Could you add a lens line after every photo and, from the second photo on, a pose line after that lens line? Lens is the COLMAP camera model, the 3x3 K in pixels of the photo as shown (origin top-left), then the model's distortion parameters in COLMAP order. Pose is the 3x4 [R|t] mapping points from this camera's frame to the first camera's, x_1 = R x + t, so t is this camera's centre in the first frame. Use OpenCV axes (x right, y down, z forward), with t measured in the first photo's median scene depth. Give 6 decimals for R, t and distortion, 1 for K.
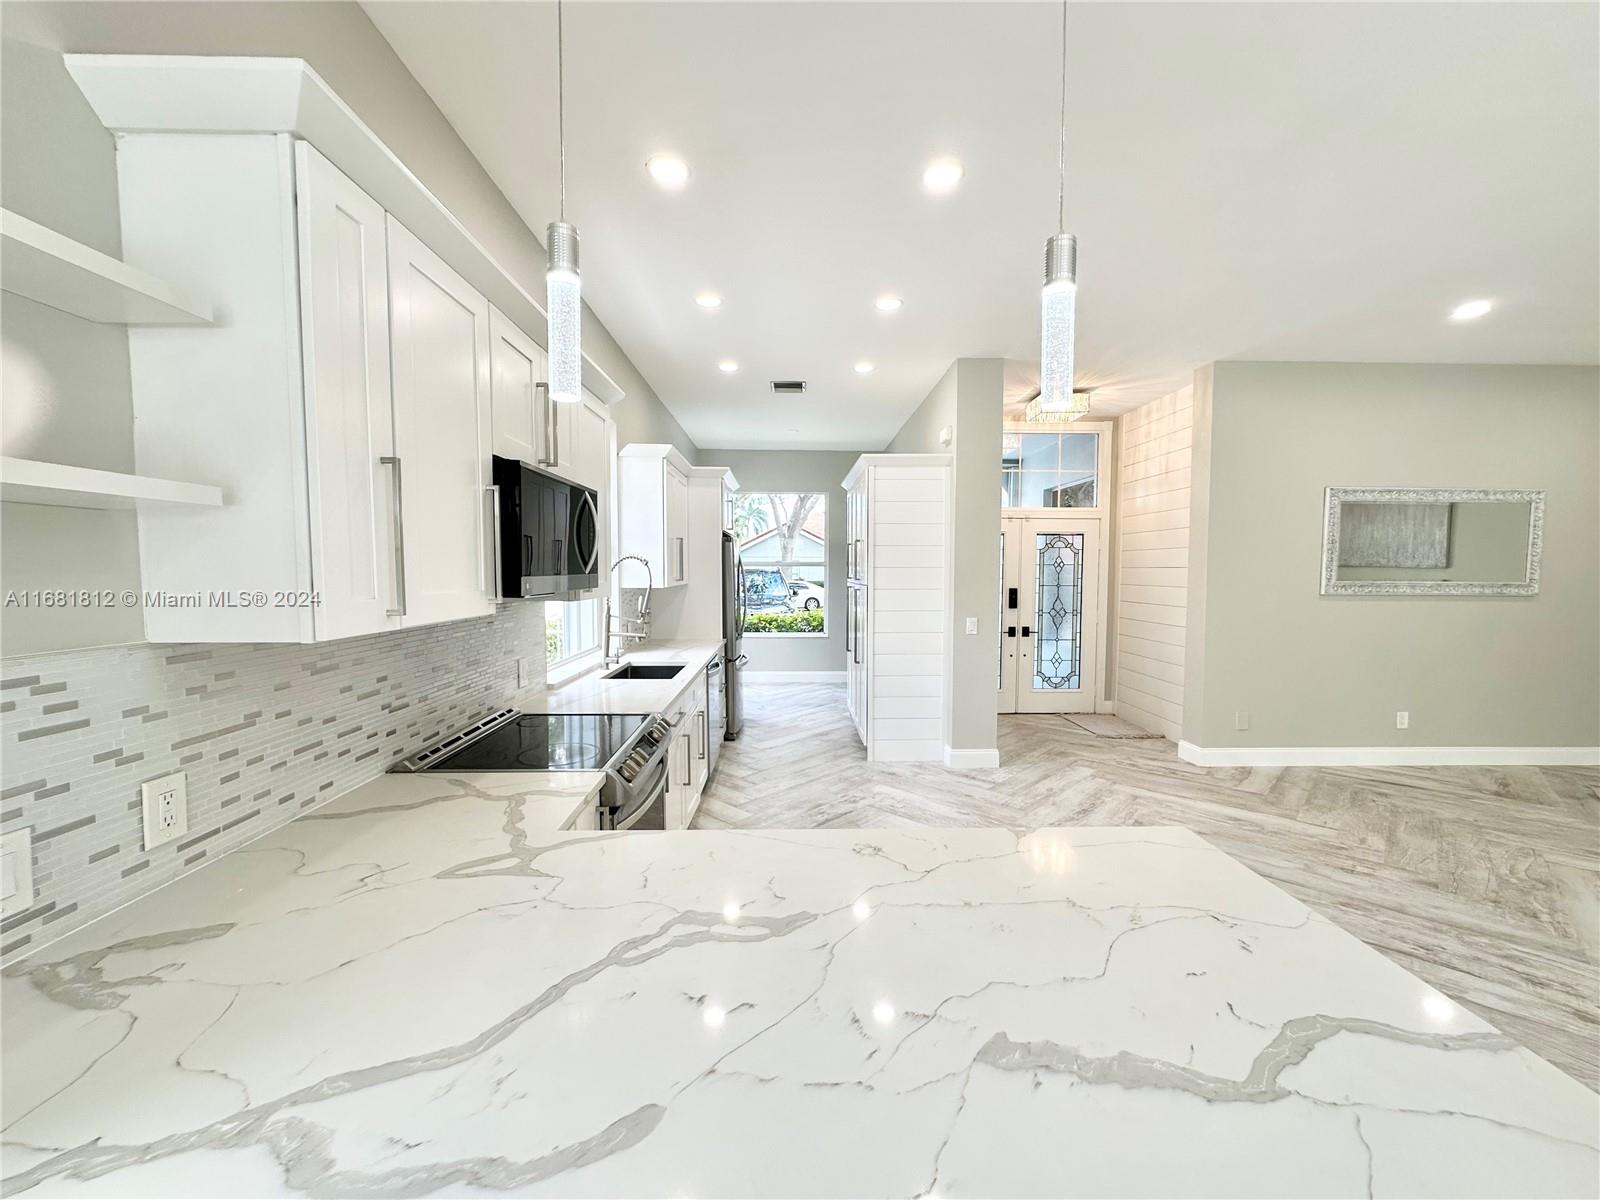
lens RADIAL K [[643.4, 0, 800.0], [0, 643.4, 600.0], [0, 0, 1]] dist [-0.001634, 0.000055]
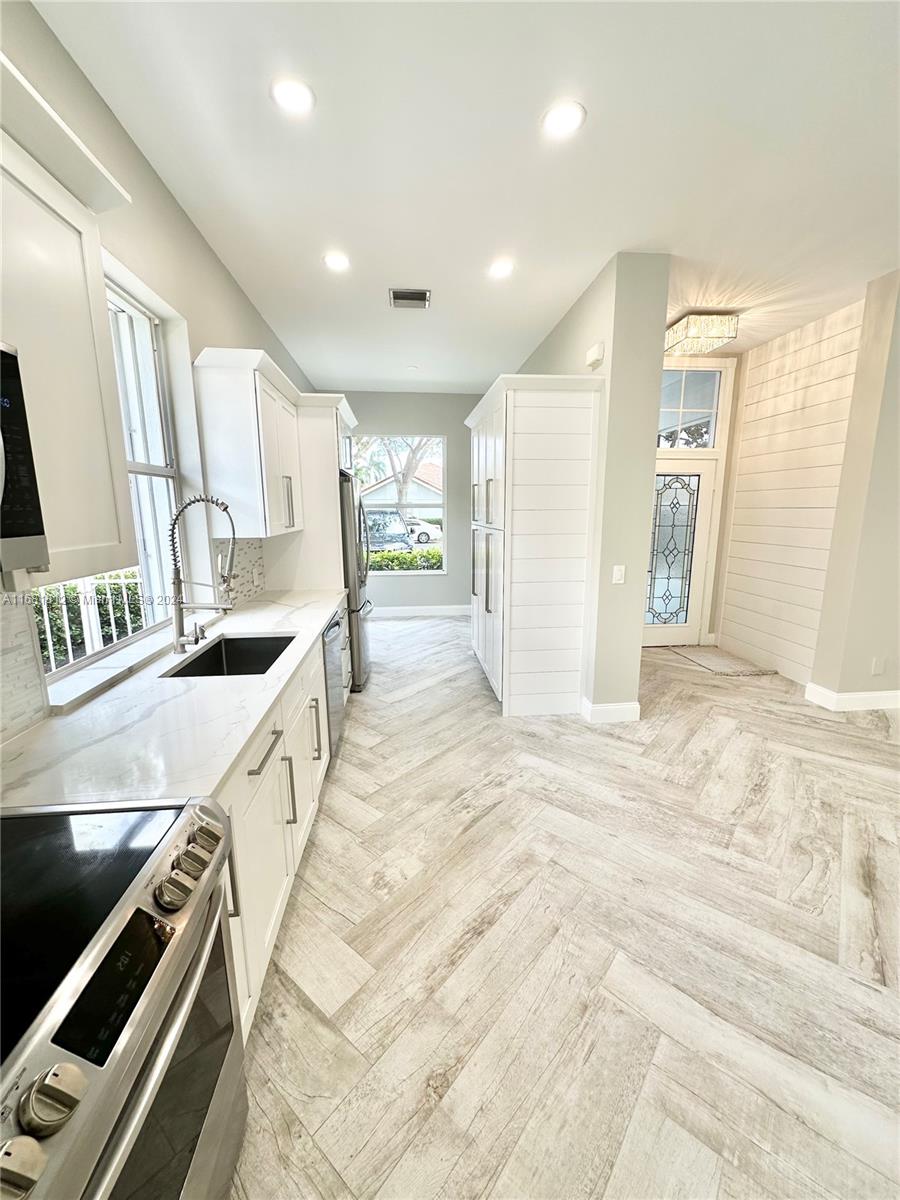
lens RADIAL K [[482.5, 0, 450.0], [0, 482.5, 600.0], [0, 0, 1]] dist [-0.001634, 0.000055]
pose [[0.996840, -0.020221, 0.076821, -0.022962], [0.009393, 0.990280, 0.138772, -0.019445], [-0.078880, -0.137612, 0.987340, 0.307874]]
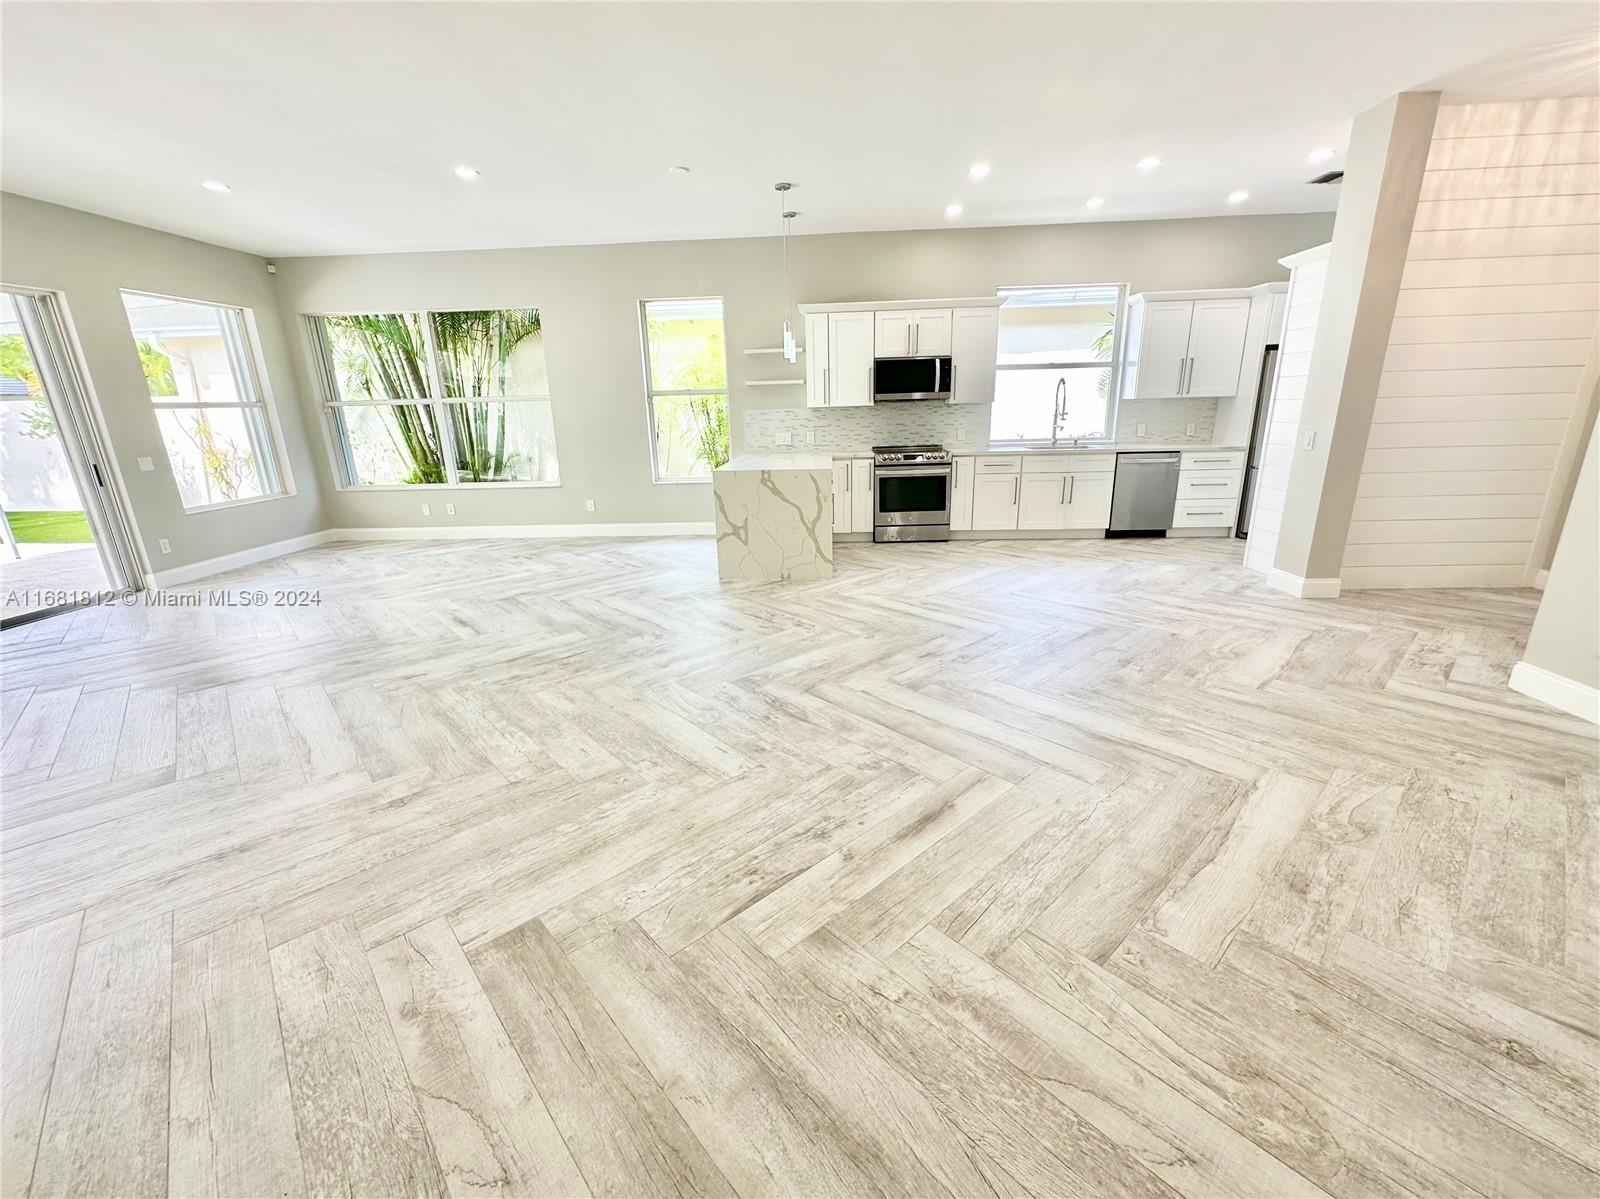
lens RADIAL K [[664.8, 0, 800.0], [0, 664.8, 599.5], [0, 0, 1]] dist [-0.002622, 0.000363]
pose [[-0.071613, 0.283048, -0.956429, 1.184026], [-0.024657, 0.958095, 0.285387, 0.004159], [0.997128, 0.044020, -0.061633, 0.306972]]
